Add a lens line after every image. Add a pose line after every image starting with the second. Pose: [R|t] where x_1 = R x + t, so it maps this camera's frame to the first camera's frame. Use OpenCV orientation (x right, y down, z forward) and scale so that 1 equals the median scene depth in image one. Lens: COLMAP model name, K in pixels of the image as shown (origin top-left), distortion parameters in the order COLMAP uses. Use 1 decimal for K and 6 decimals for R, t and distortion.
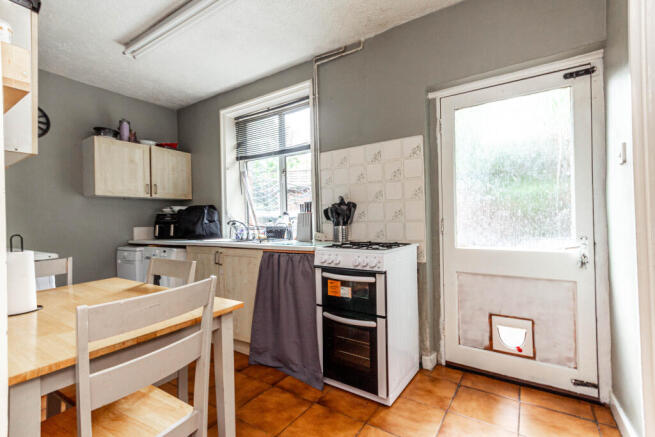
lens RADIAL K [[305.4, 0, 327.6], [0, 305.4, 217.9], [0, 0, 1]] dist [0.019624, 0.000414]
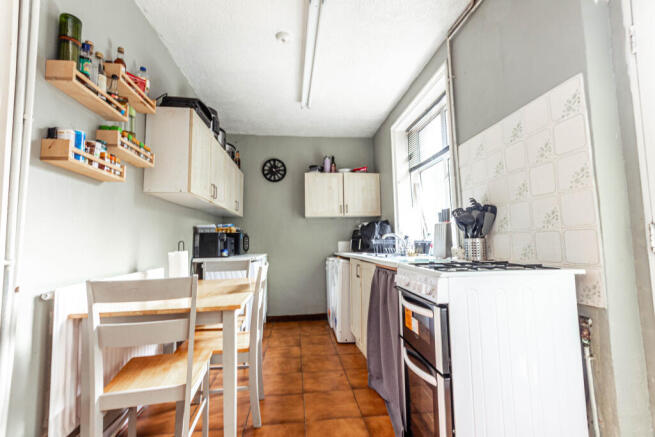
lens RADIAL K [[305.4, 0, 329.4], [0, 305.4, 218.6], [0, 0, 1]] dist [0.019624, 0.000414]
pose [[0.650217, -0.055473, -0.757720, 0.294070], [0.014902, 0.998070, -0.060280, 0.014135], [0.759602, 0.027903, 0.649789, 0.204344]]
